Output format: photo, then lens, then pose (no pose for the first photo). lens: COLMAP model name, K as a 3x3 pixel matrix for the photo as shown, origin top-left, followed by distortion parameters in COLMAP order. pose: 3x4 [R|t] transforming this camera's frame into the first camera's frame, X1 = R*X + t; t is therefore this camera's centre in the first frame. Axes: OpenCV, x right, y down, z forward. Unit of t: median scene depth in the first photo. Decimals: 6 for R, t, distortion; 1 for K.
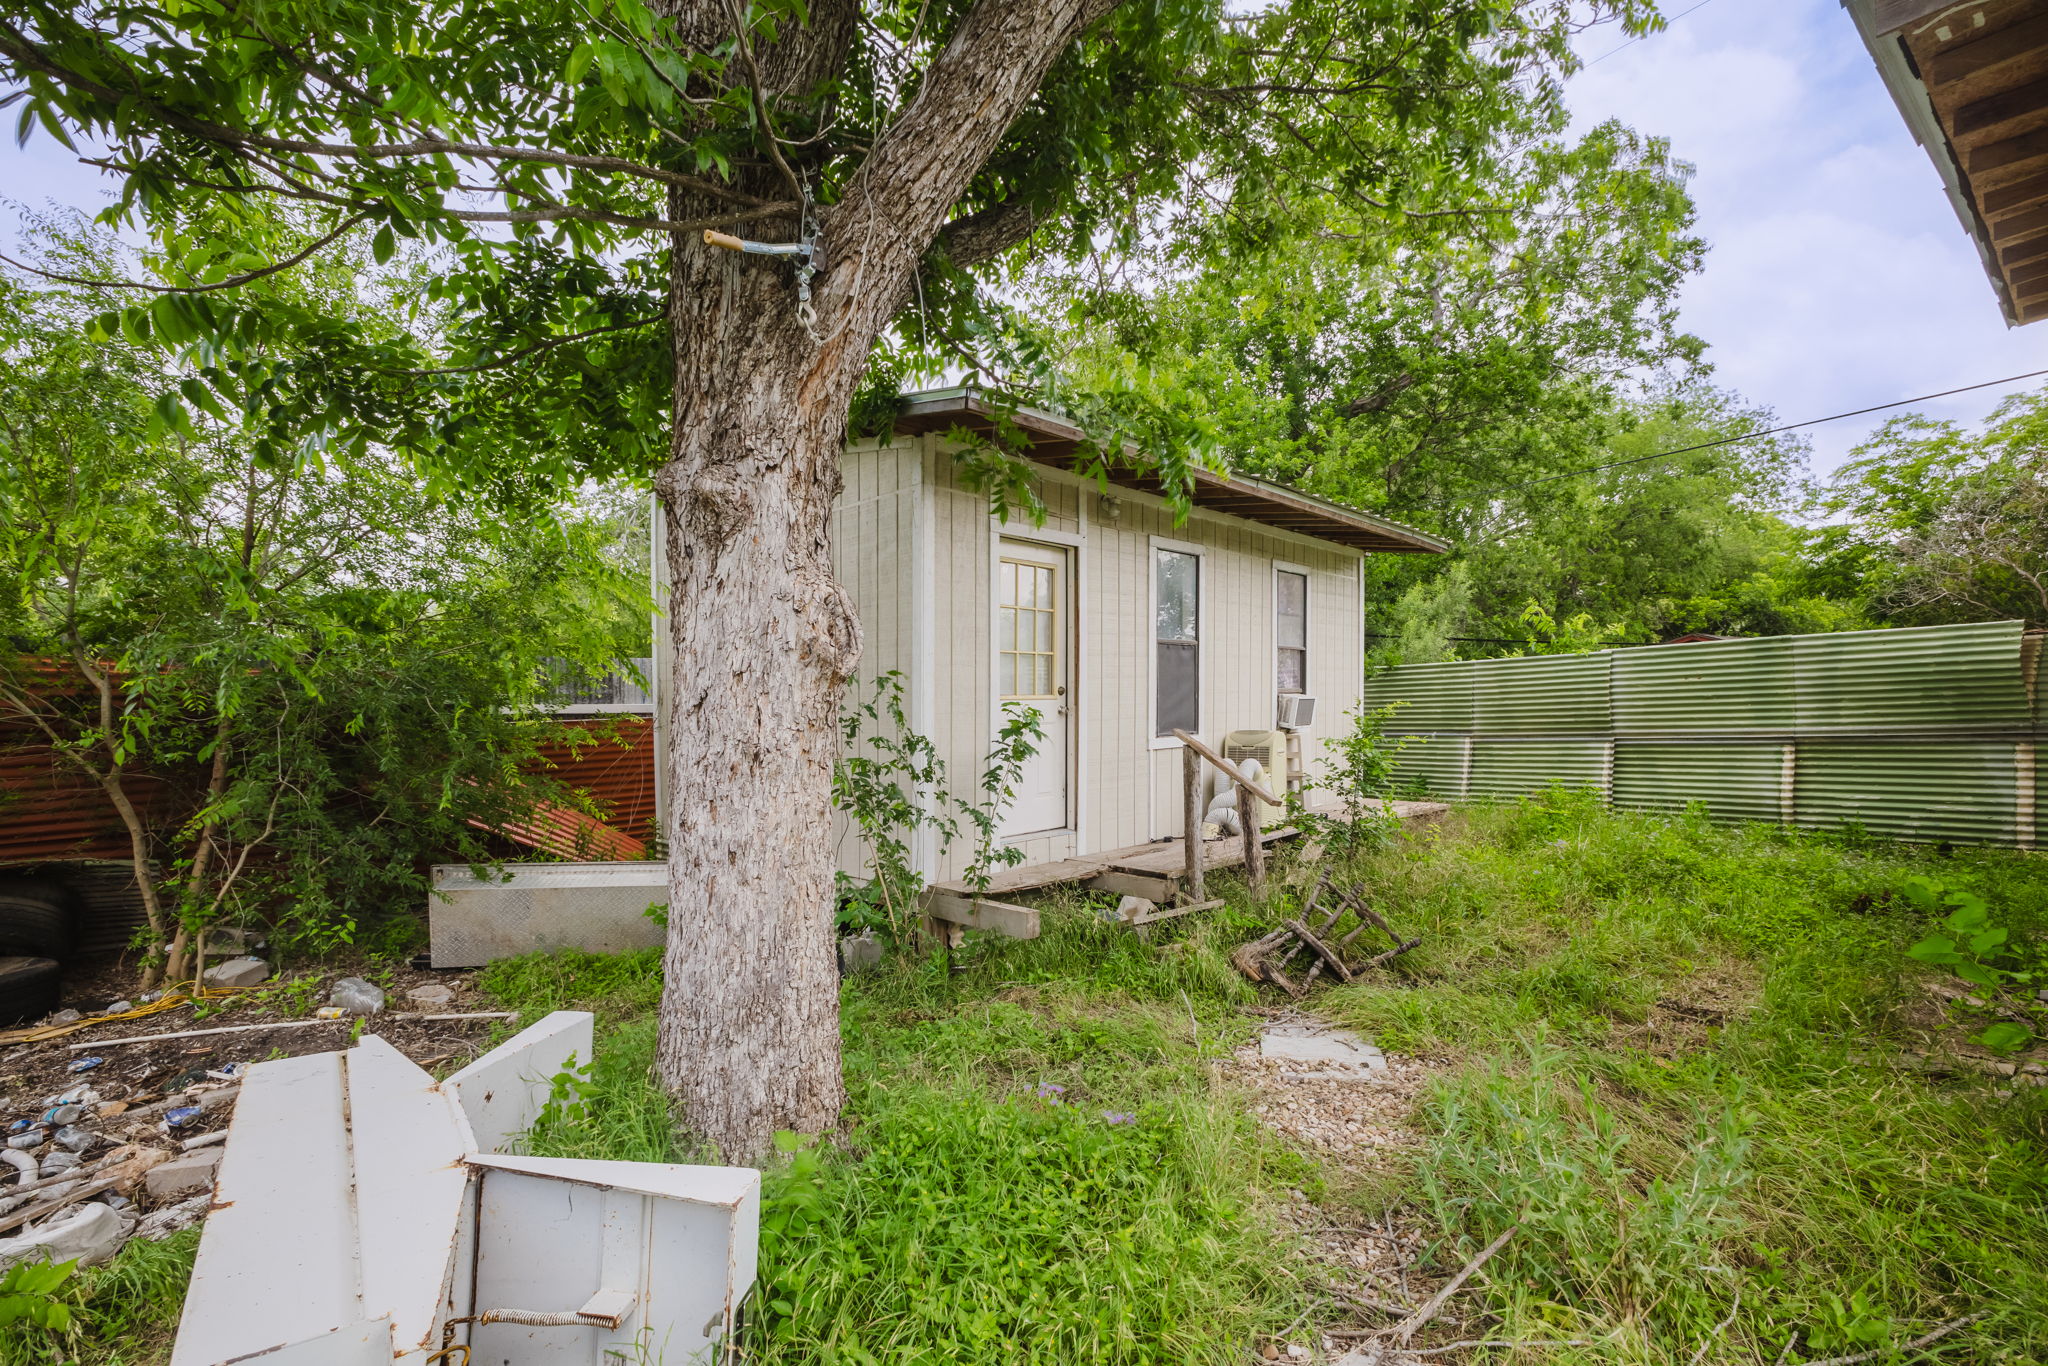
lens RADIAL K [[914.9, 0, 1029.4], [0, 914.9, 721.2], [0, 0, 1]] dist [0.001932, 0.000251]
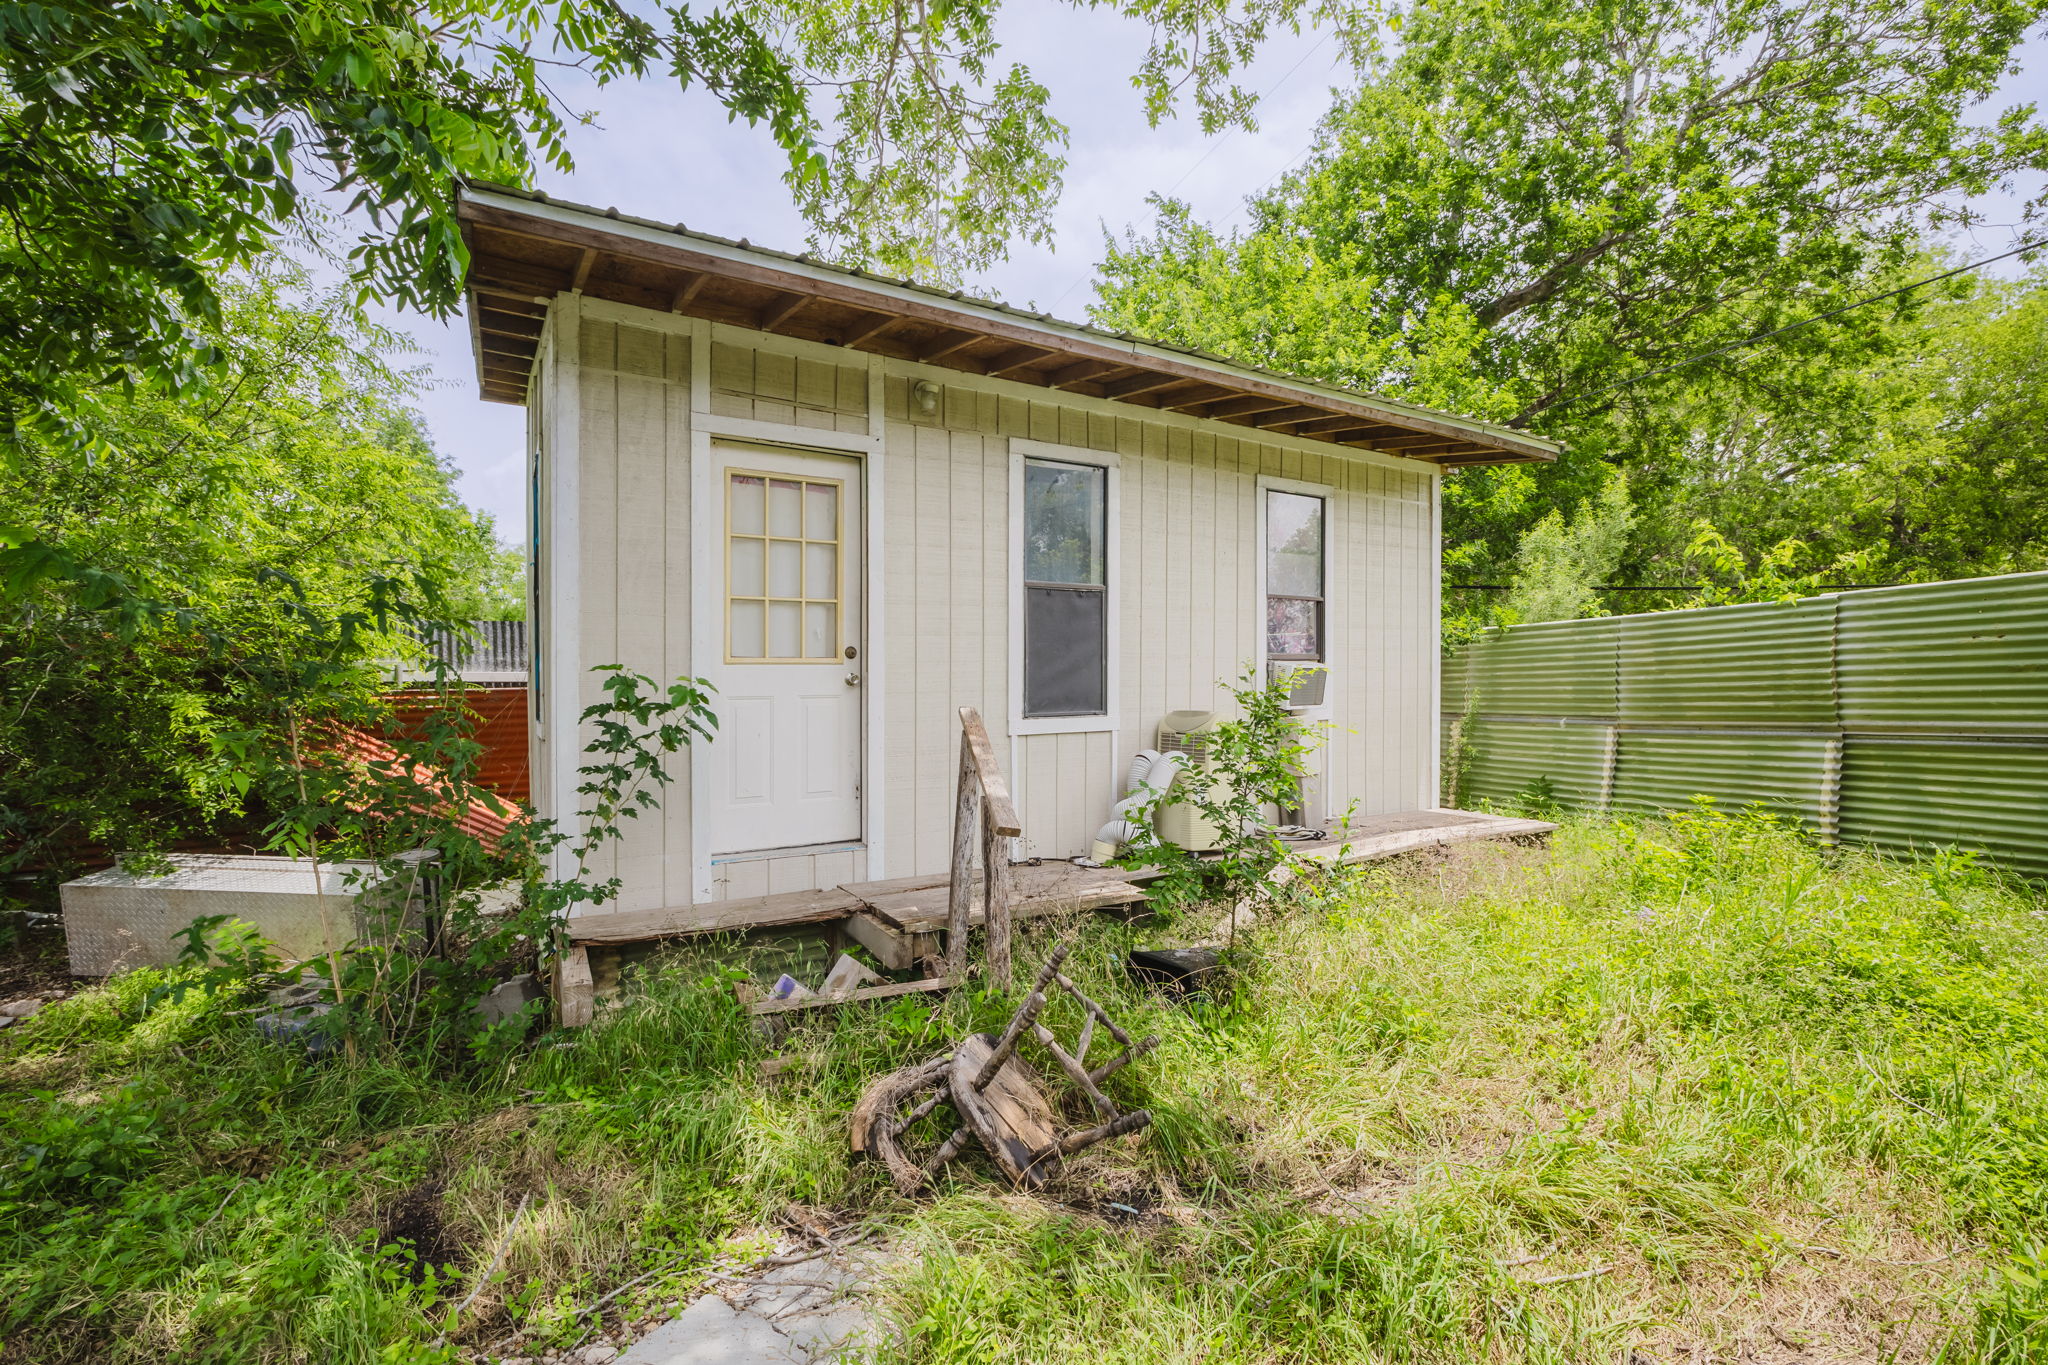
lens RADIAL K [[914.9, 0, 1024.0], [0, 914.9, 682.5], [0, 0, 1]] dist [0.005638, -0.000053]
pose [[0.966445, 0.008295, -0.256739, 0.309264], [-0.012496, 0.999813, -0.014736, -0.000184], [0.256569, 0.017450, 0.966368, 0.292305]]
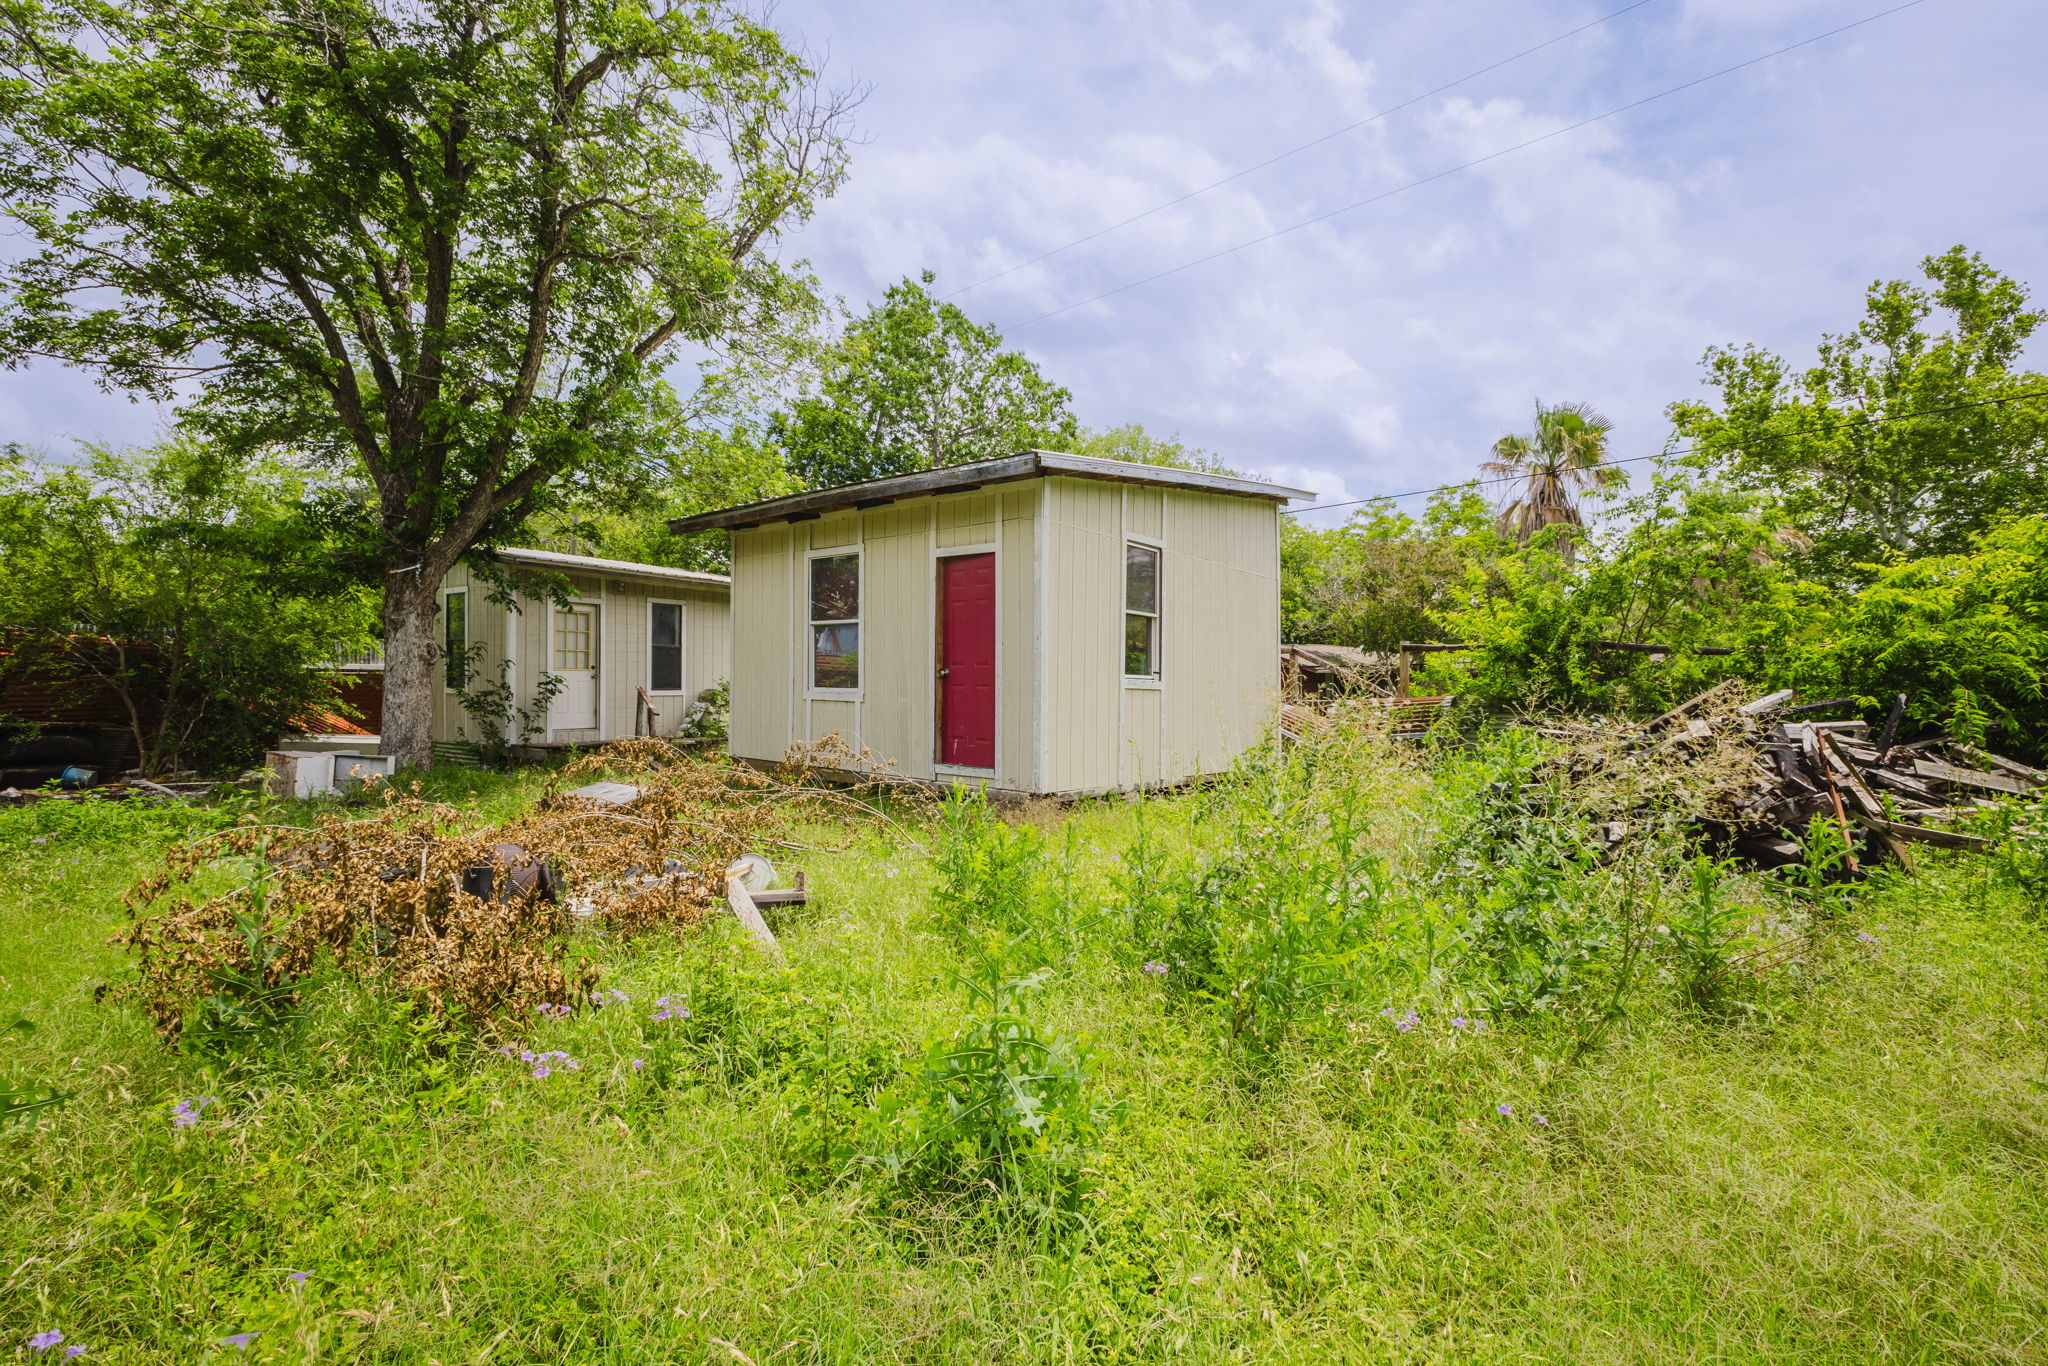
lens RADIAL K [[914.9, 0, 1029.4], [0, 914.9, 721.2], [0, 0, 1]] dist [0.001932, 0.000251]
pose [[0.981694, 0.022416, 0.189141, 0.583176], [-0.027453, 0.999334, 0.024053, 0.012859], [-0.188476, -0.028806, 0.981655, -1.243415]]
